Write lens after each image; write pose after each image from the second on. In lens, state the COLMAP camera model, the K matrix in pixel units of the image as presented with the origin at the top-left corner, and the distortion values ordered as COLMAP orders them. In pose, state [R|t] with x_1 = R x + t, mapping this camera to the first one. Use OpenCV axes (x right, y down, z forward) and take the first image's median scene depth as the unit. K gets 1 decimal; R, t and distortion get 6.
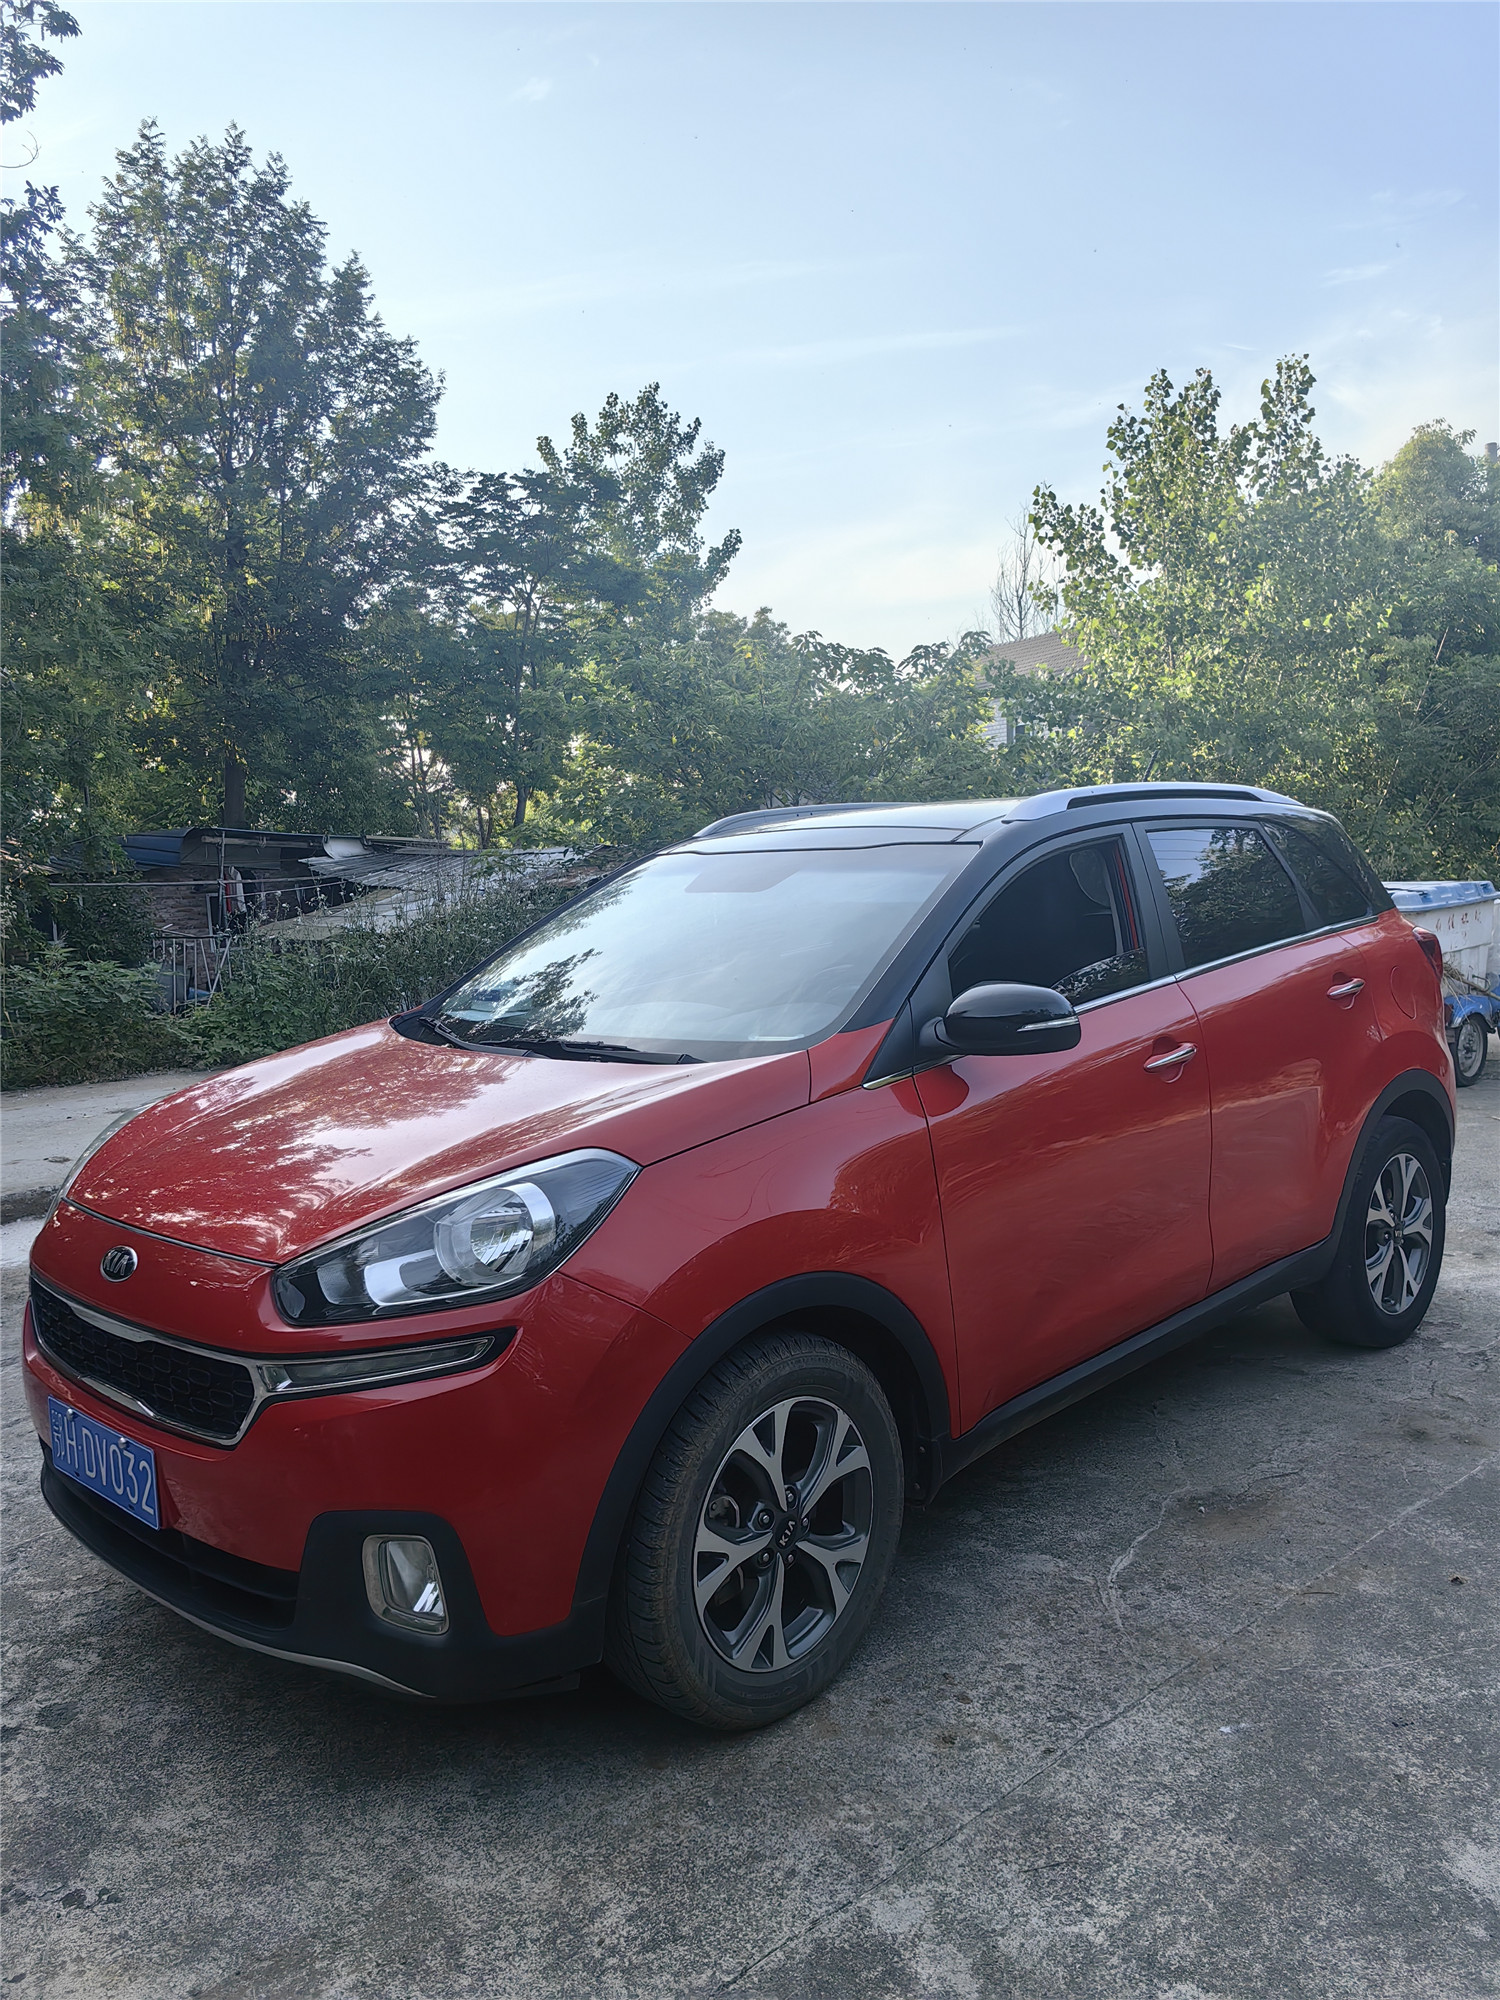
lens RADIAL K [[1644.4, 0, 783.7], [0, 1644.4, 986.1], [0, 0, 1]] dist [0.011487, -0.021393]
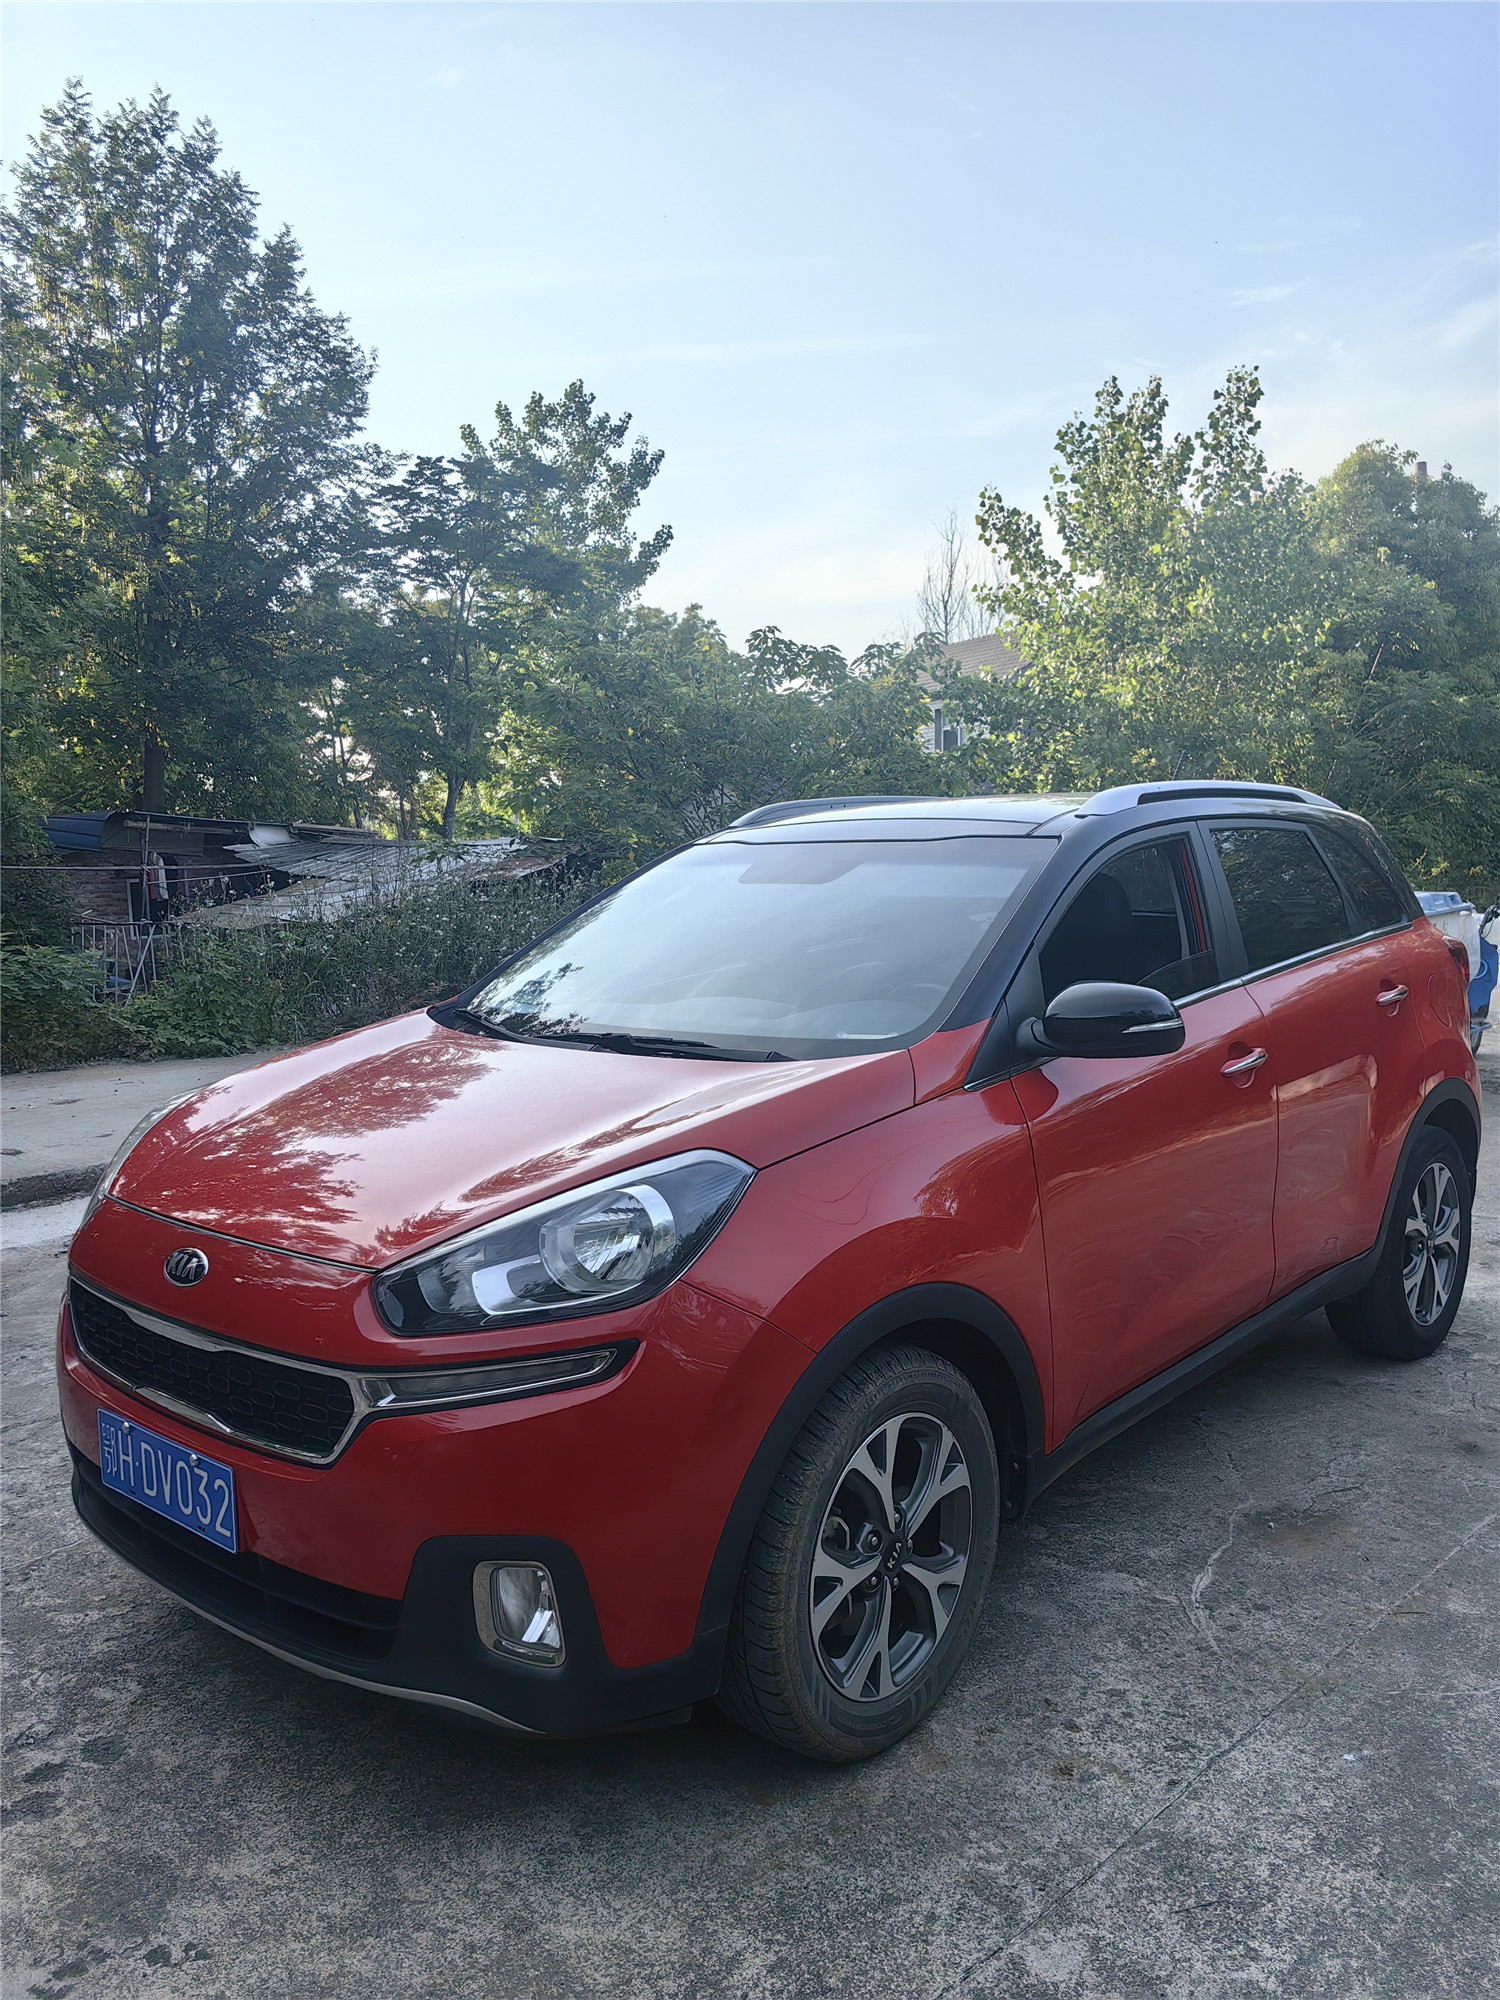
lens RADIAL K [[1643.8, 0, 774.2], [0, 1643.8, 1001.4], [0, 0, 1]] dist [0.001233, -0.009748]
pose [[0.998300, 0.017706, 0.055524, -0.077767], [-0.018186, 0.999801, 0.008152, 0.003524], [-0.055369, -0.009148, 0.998424, 0.035854]]
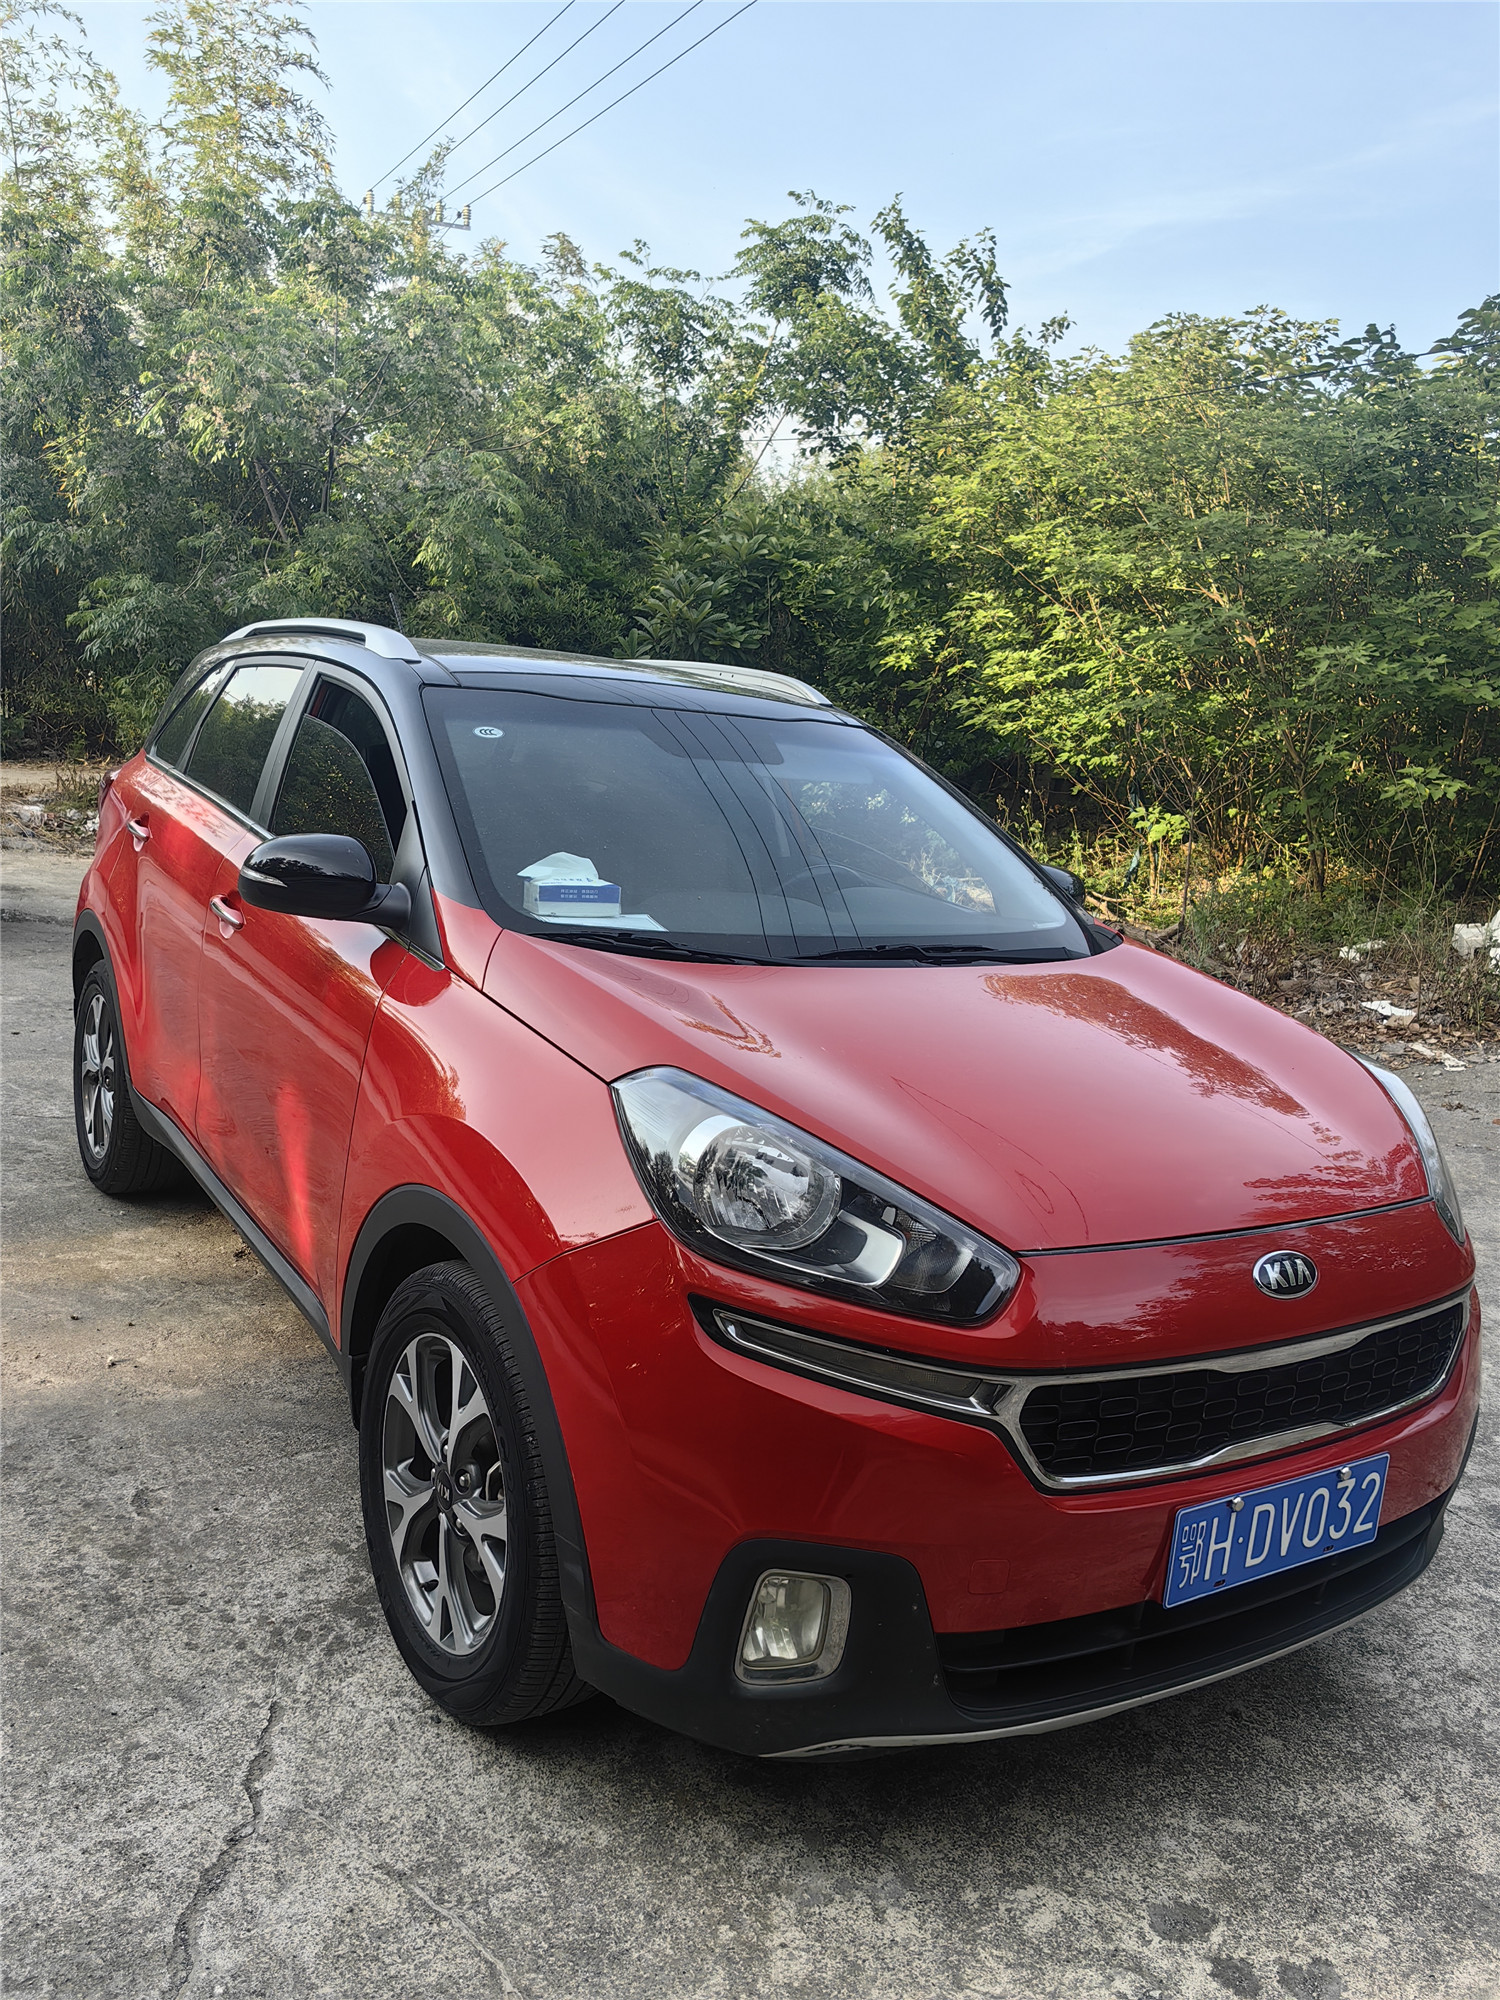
lens RADIAL K [[1643.8, 0, 774.2], [0, 1643.8, 1001.4], [0, 0, 1]] dist [0.001233, -0.009748]
pose [[0.179338, -0.105667, 0.978096, -0.690898], [-0.017216, 0.993726, 0.110512, -0.025370], [-0.983637, -0.036658, 0.176394, 0.636423]]
